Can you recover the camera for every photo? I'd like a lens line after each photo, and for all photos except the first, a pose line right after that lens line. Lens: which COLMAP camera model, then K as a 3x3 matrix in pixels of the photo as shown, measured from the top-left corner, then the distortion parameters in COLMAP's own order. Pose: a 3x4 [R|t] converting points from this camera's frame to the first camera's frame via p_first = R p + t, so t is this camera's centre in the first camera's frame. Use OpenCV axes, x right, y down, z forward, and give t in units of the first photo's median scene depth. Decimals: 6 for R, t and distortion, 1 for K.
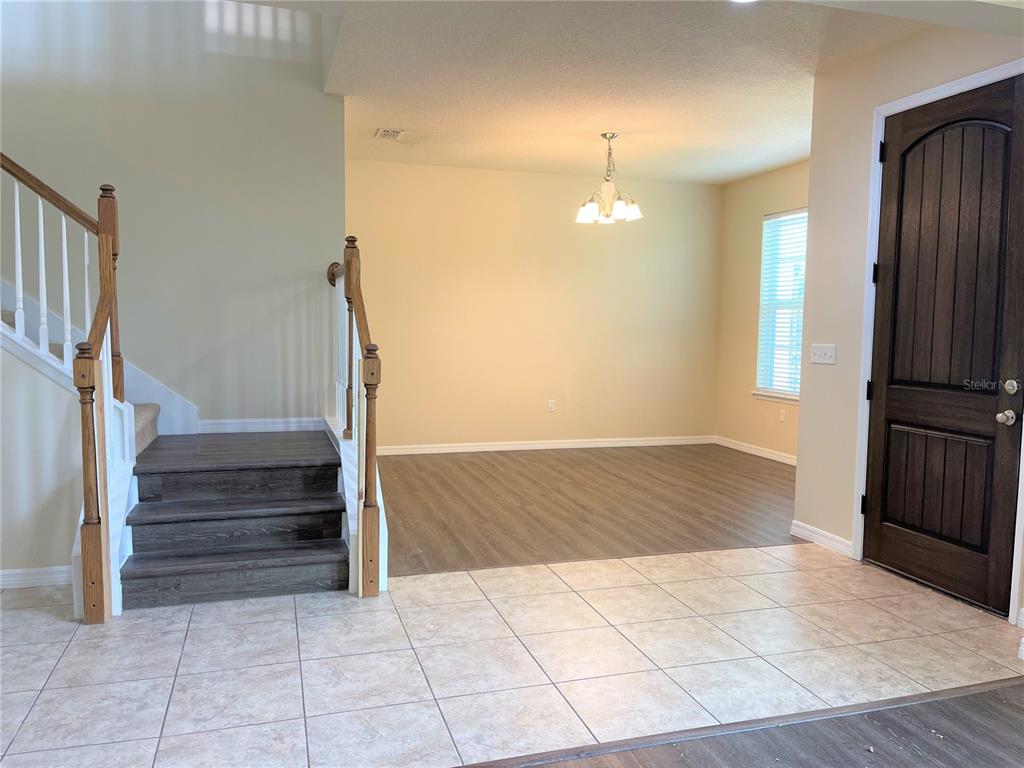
lens RADIAL K [[778.3, 0, 512.0], [0, 778.3, 384.0], [0, 0, 1]] dist [0.029726, -0.002055]
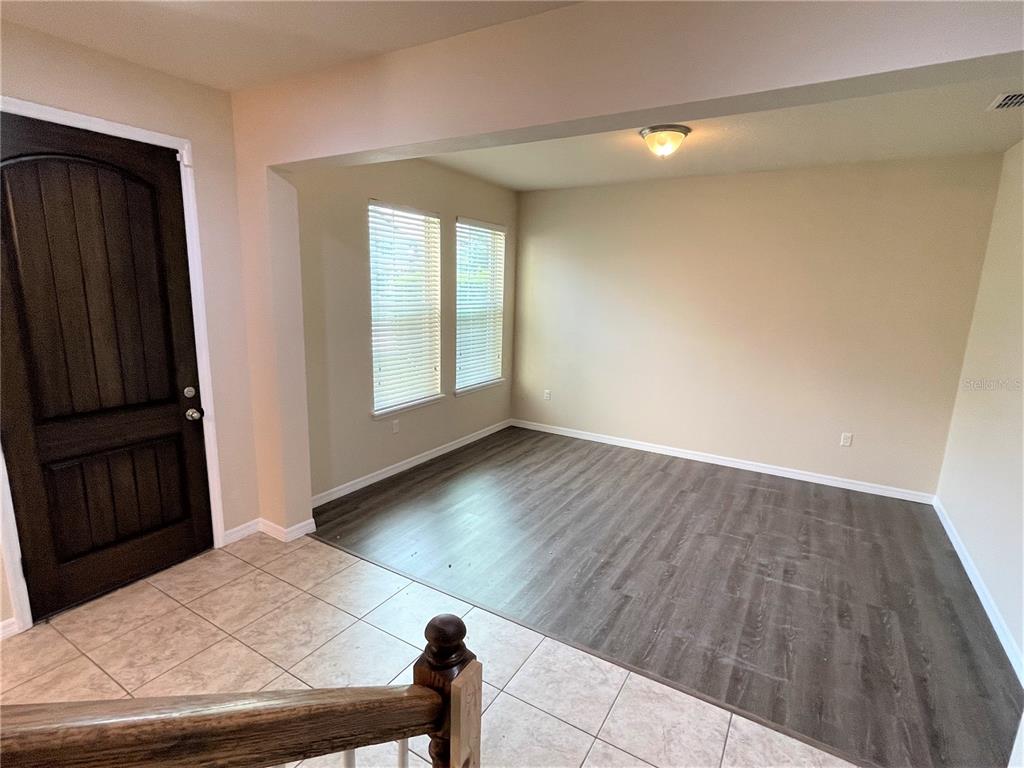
lens RADIAL K [[516.7, 0, 512.0], [0, 516.7, 384.0], [0, 0, 1]] dist [-0.003671, 0.007395]
pose [[-0.665092, -0.175156, 0.725929, -0.334514], [0.022415, 0.966982, 0.253856, -0.199887], [-0.746425, 0.185109, -0.639206, 1.050688]]
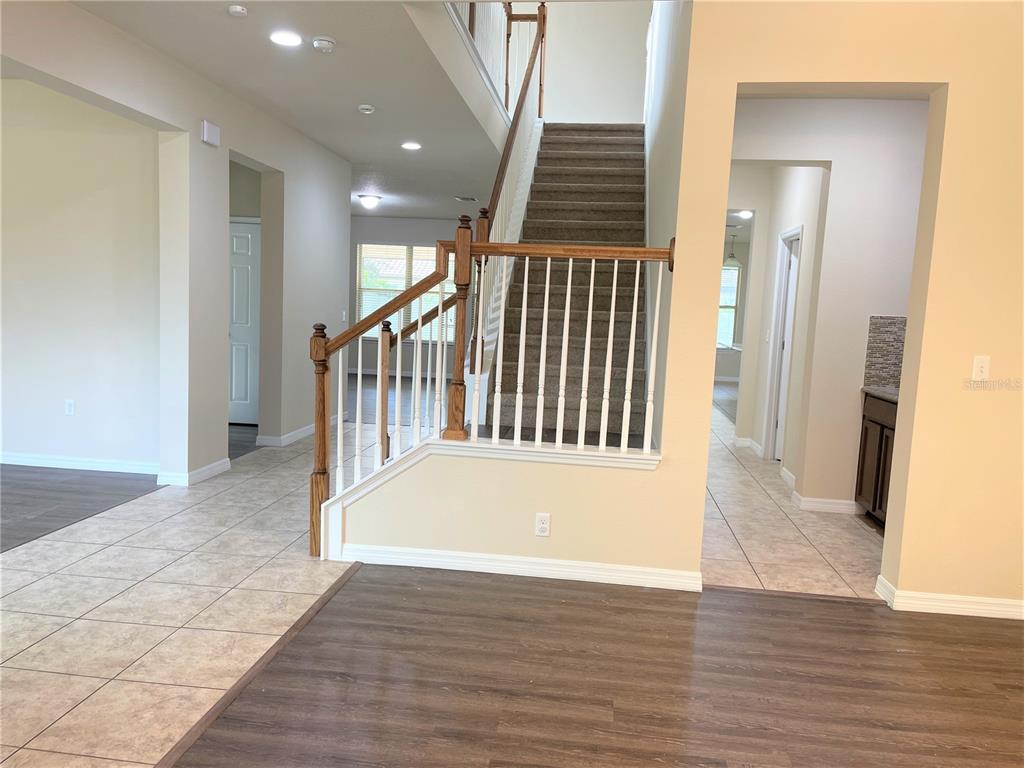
lens RADIAL K [[778.3, 0, 512.0], [0, 778.3, 384.0], [0, 0, 1]] dist [0.029726, -0.002055]
pose [[-0.407589, 0.059113, -0.911250, 0.672019], [-0.126742, 0.984582, 0.120560, -0.127530], [0.904327, 0.164632, -0.393812, 1.595340]]
